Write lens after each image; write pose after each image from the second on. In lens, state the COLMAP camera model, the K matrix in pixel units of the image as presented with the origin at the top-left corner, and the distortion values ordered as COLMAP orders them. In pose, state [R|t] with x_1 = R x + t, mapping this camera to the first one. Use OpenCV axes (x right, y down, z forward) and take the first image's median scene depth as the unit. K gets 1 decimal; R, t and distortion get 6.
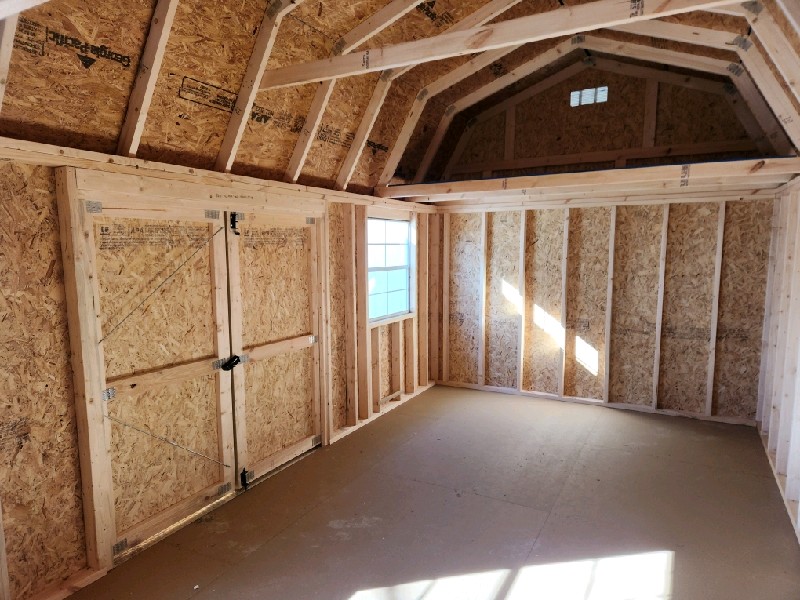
lens RADIAL K [[542.8, 0, 385.7], [0, 542.8, 314.7], [0, 0, 1]] dist [0.062958, -0.001221]
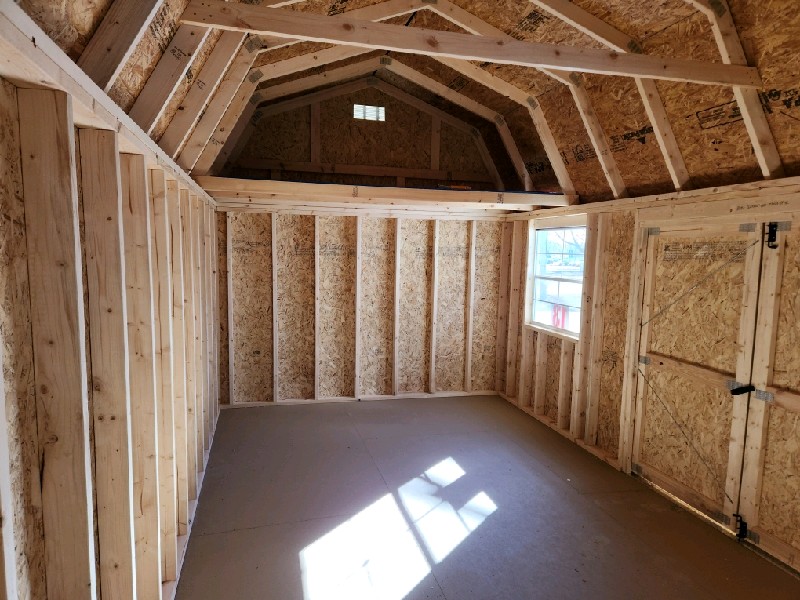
lens RADIAL K [[542.8, 0, 402.6], [0, 542.8, 306.1], [0, 0, 1]] dist [0.062958, -0.001221]
pose [[-0.724308, 0.067492, -0.686166, 0.837239], [-0.101987, 0.973762, 0.203436, -0.198769], [0.681892, 0.217331, -0.698420, 1.380397]]
